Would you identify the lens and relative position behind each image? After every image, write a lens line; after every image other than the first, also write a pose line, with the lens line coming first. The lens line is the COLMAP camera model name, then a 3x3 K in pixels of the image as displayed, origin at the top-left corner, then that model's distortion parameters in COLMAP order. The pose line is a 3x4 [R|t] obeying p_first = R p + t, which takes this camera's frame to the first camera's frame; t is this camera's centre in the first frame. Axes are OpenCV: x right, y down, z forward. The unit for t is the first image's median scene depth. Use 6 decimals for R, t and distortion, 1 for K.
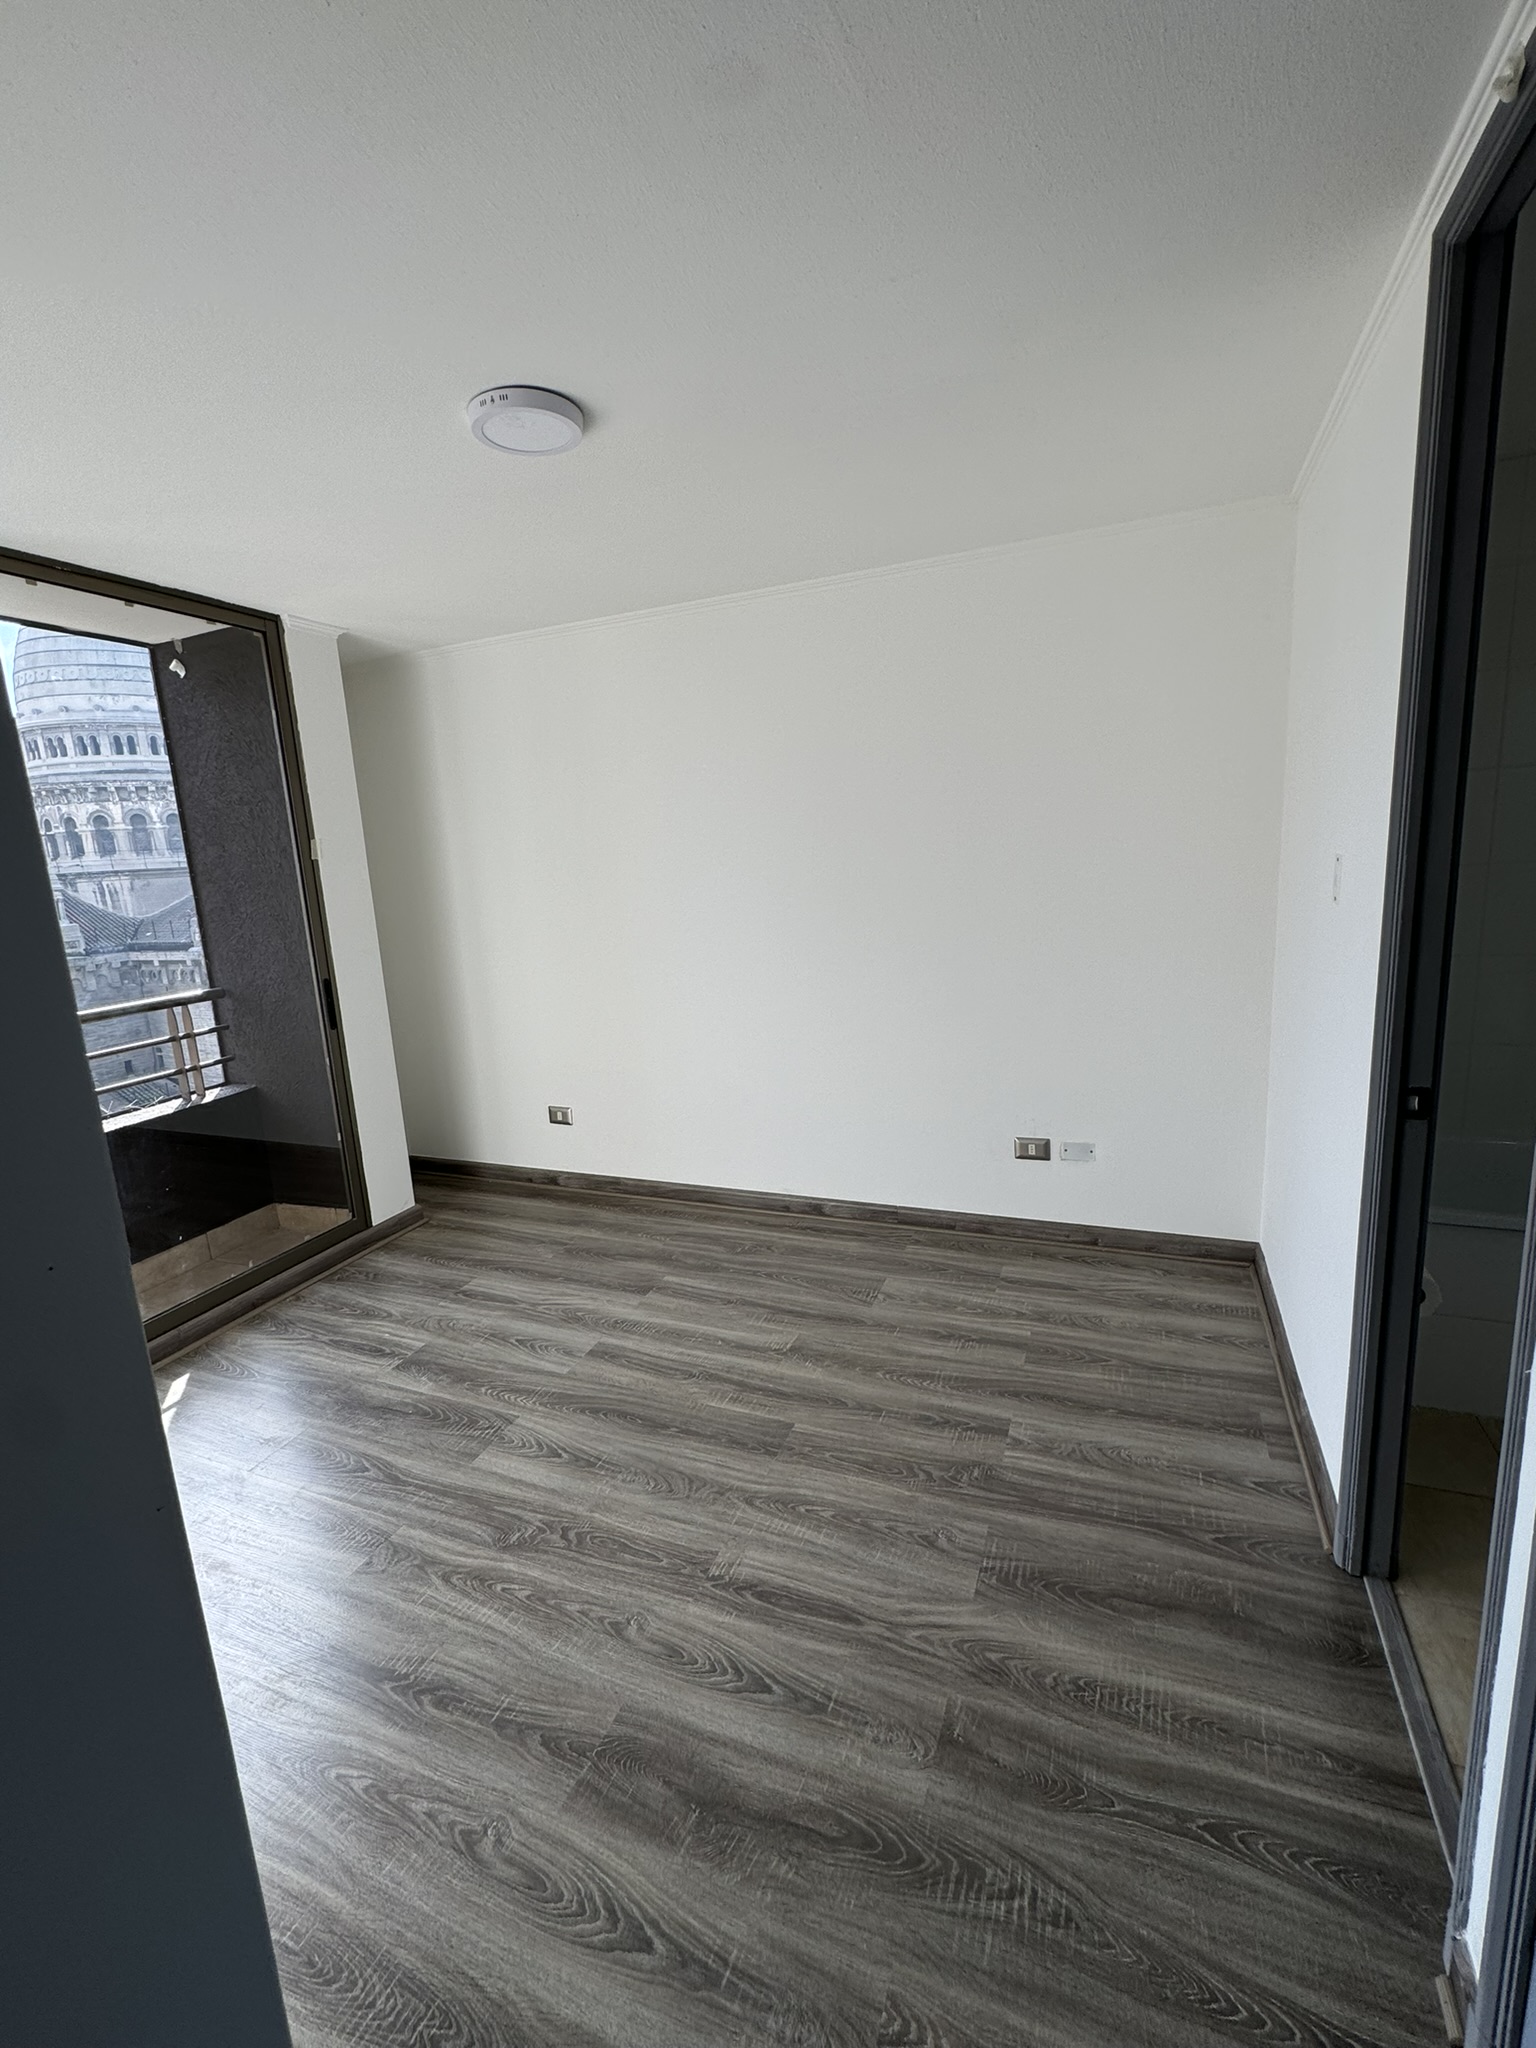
lens RADIAL K [[886.7, 0, 764.4], [0, 886.7, 1019.4], [0, 0, 1]] dist [-0.001308, -0.000258]
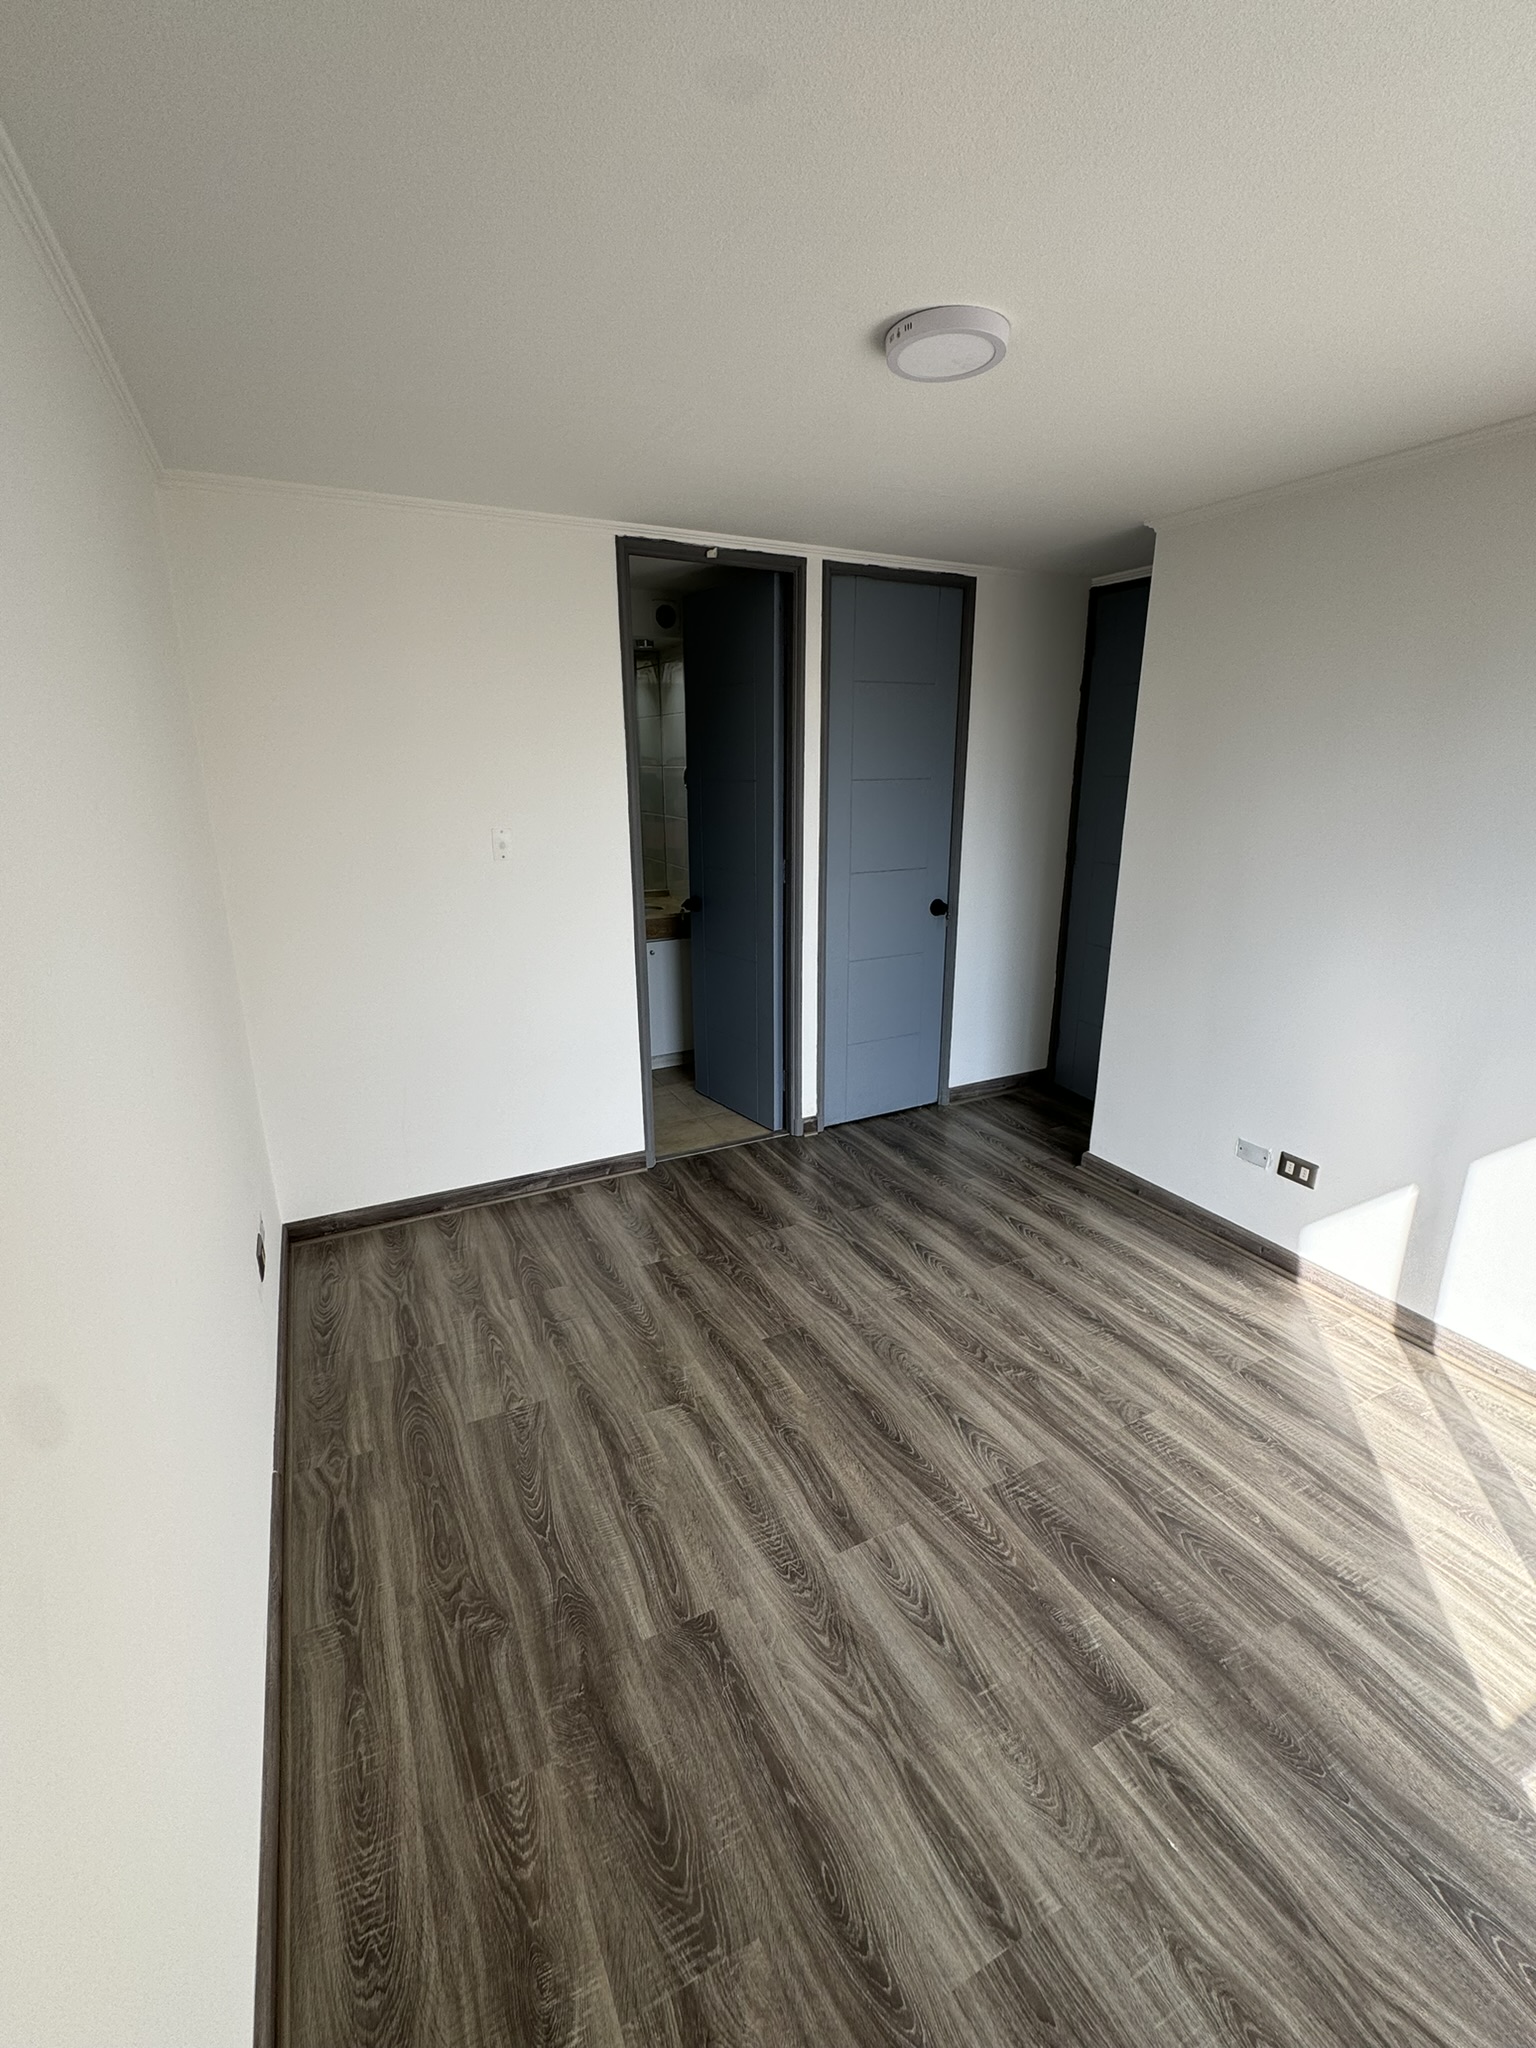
lens RADIAL K [[886.7, 0, 765.8], [0, 886.7, 1038.5], [0, 0, 1]] dist [-0.001308, -0.000258]
pose [[-0.761210, -0.136618, 0.633952, -0.614206], [0.167411, 0.903027, 0.395621, -0.319146], [-0.626525, 0.407281, -0.664521, 1.561414]]
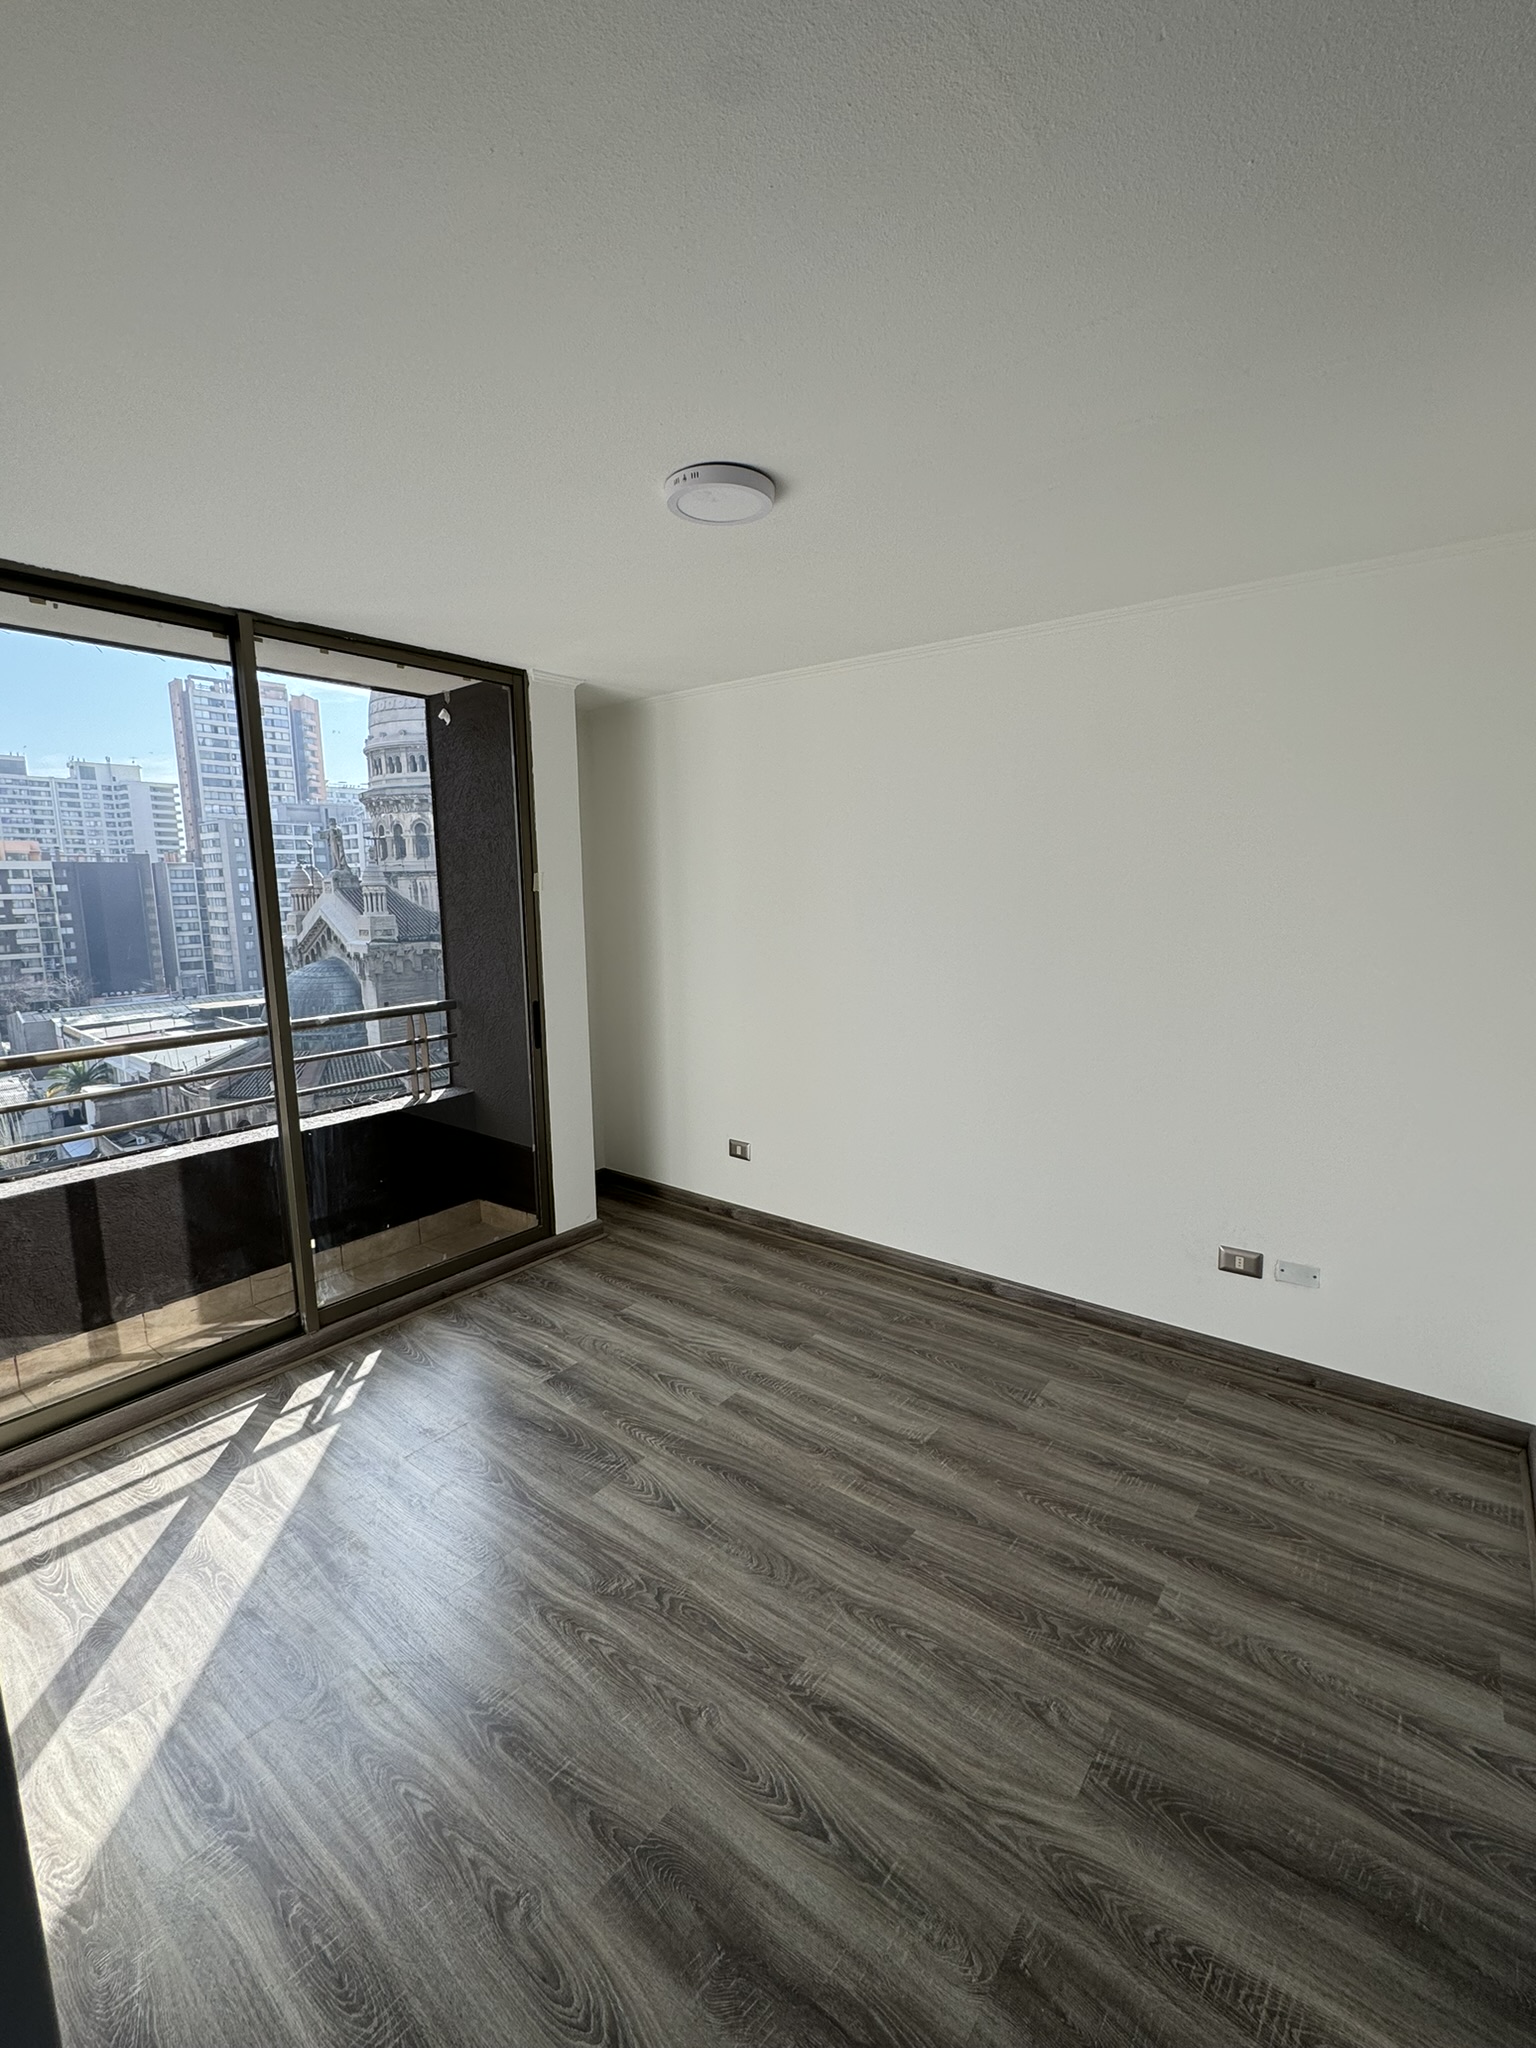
lens RADIAL K [[886.7, 0, 762.7], [0, 886.7, 1017.3], [0, 0, 1]] dist [-0.001308, -0.000258]
pose [[0.962573, 0.085231, -0.257271, 0.072712], [-0.091995, 0.995656, -0.014347, -0.051649], [0.254931, 0.037478, 0.966233, 0.038987]]
